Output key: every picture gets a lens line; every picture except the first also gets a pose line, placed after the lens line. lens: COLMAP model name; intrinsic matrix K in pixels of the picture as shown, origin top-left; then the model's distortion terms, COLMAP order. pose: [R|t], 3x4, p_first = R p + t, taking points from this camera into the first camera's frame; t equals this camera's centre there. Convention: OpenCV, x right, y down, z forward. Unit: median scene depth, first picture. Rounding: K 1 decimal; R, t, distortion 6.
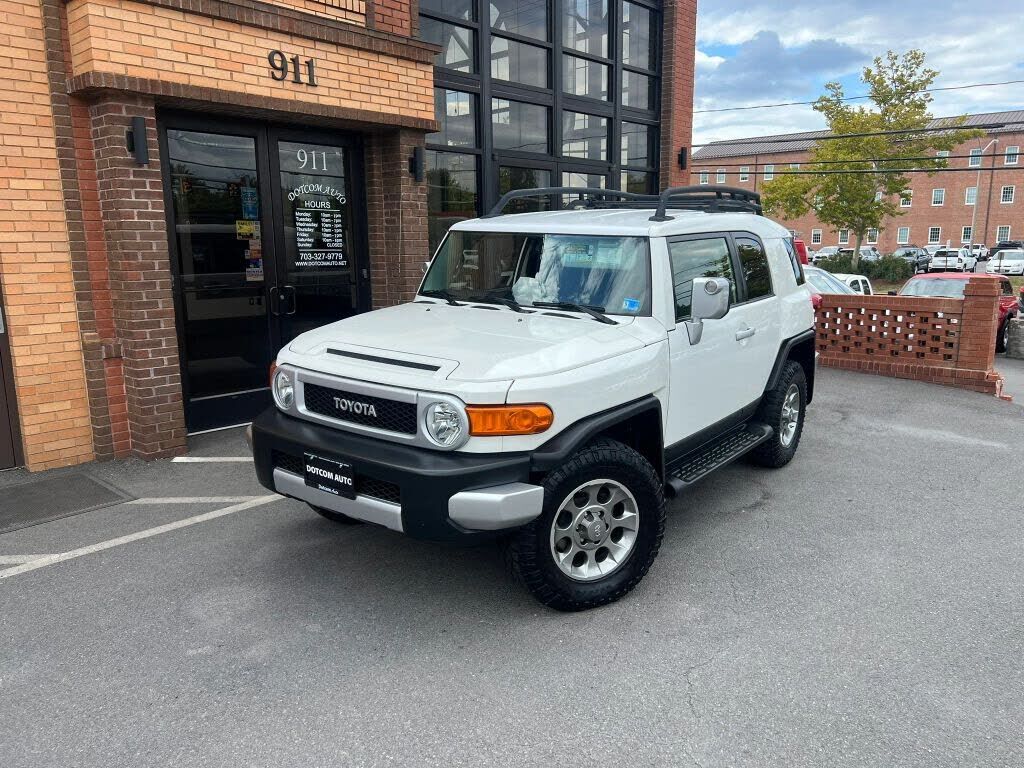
lens RADIAL K [[773.5, 0, 512.0], [0, 773.5, 384.0], [0, 0, 1]] dist [0.007514, 0.001256]
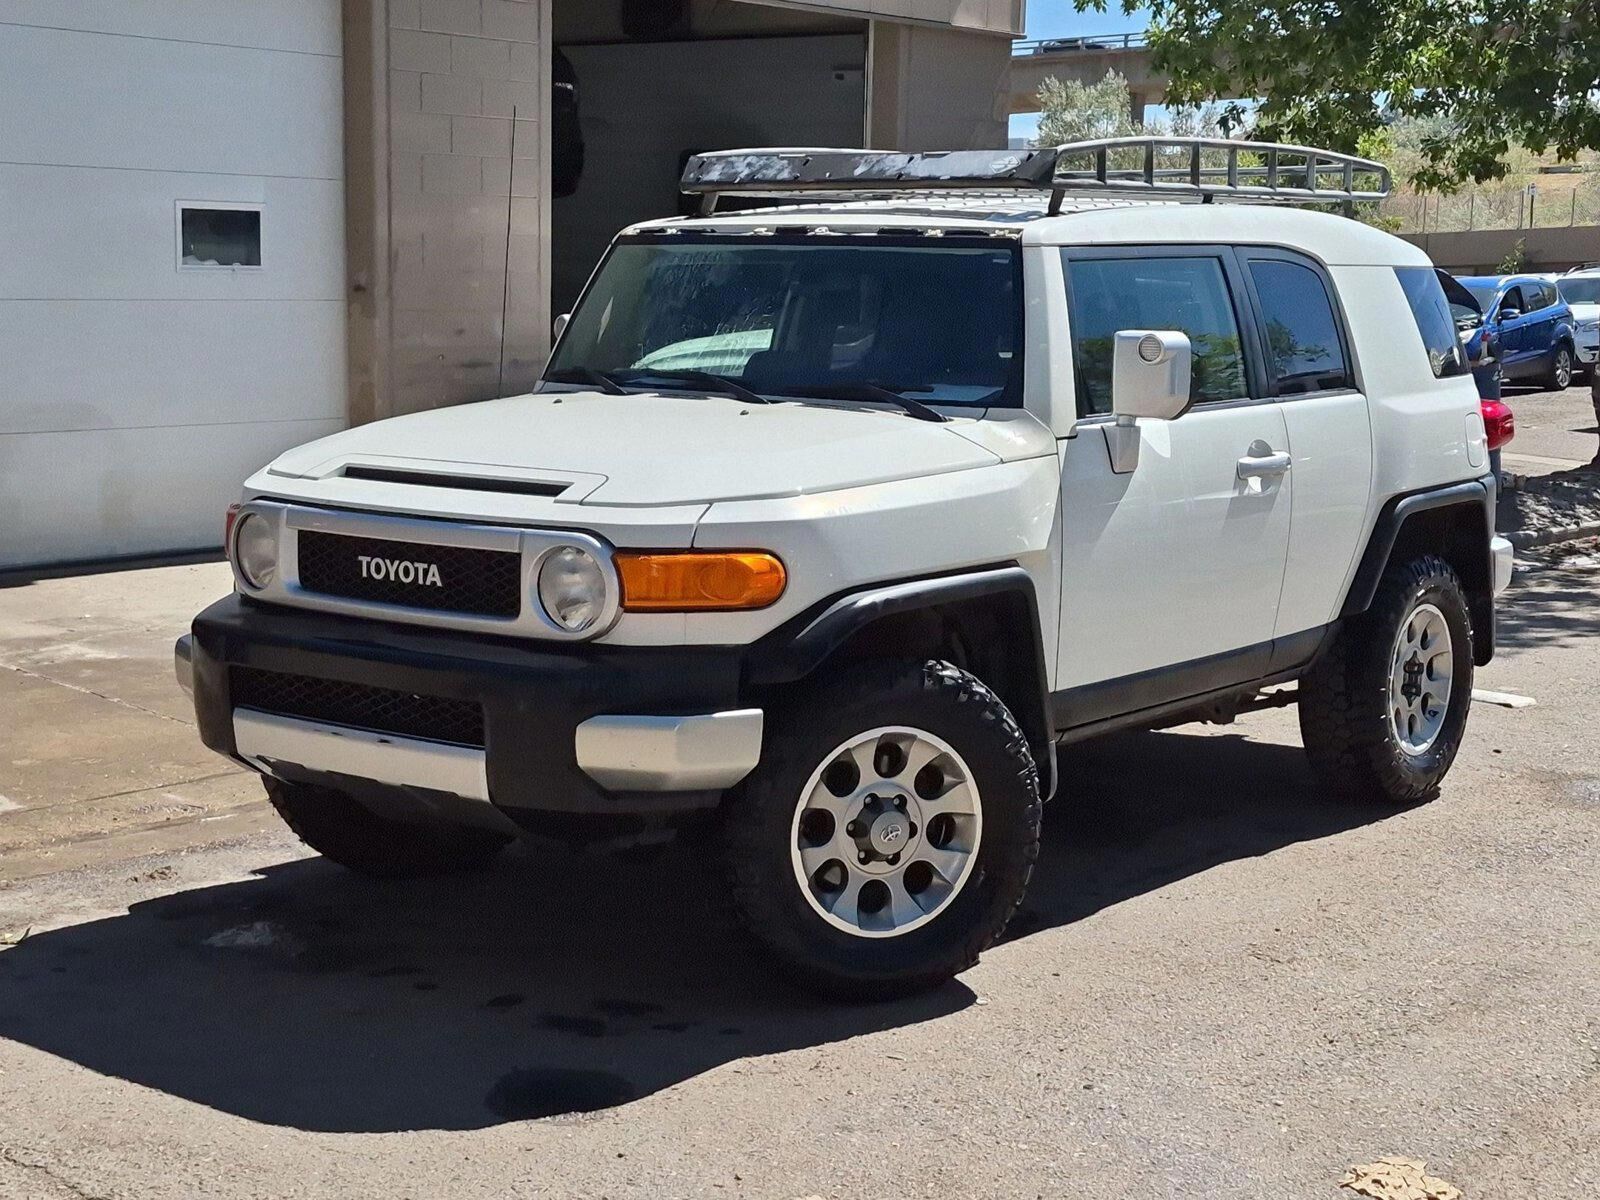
lens RADIAL K [[2314.4, 0, 800.0], [0, 2314.4, 600.0], [0, 0, 1]] dist [-0.000168, -0.004223]
pose [[0.999375, 0.004286, -0.035093, 0.104843], [-0.007032, 0.996889, -0.078498, 0.161116], [0.034647, 0.078696, 0.996296, -0.465700]]
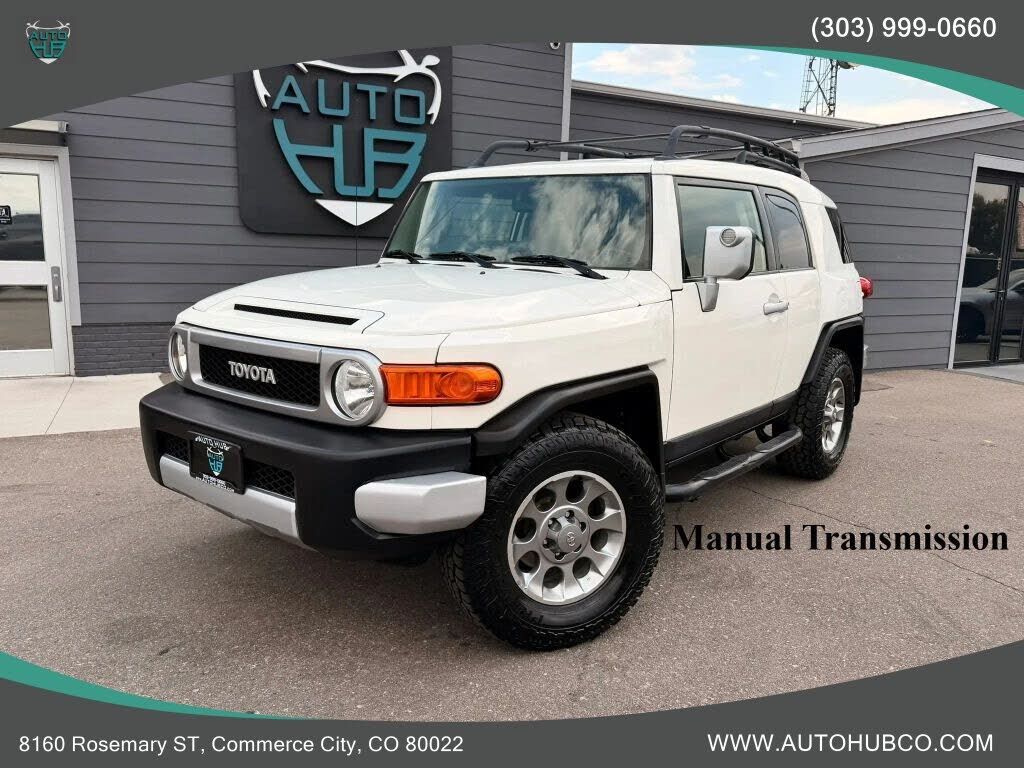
lens RADIAL K [[788.3, 0, 546.9], [0, 788.3, 380.1], [0, 0, 1]] dist [0.005503, -0.000747]
pose [[0.999780, 0.014767, -0.014904, 0.097910], [-0.015353, 0.999083, -0.039980, 0.063243], [0.014300, 0.040200, 0.999089, 0.227707]]
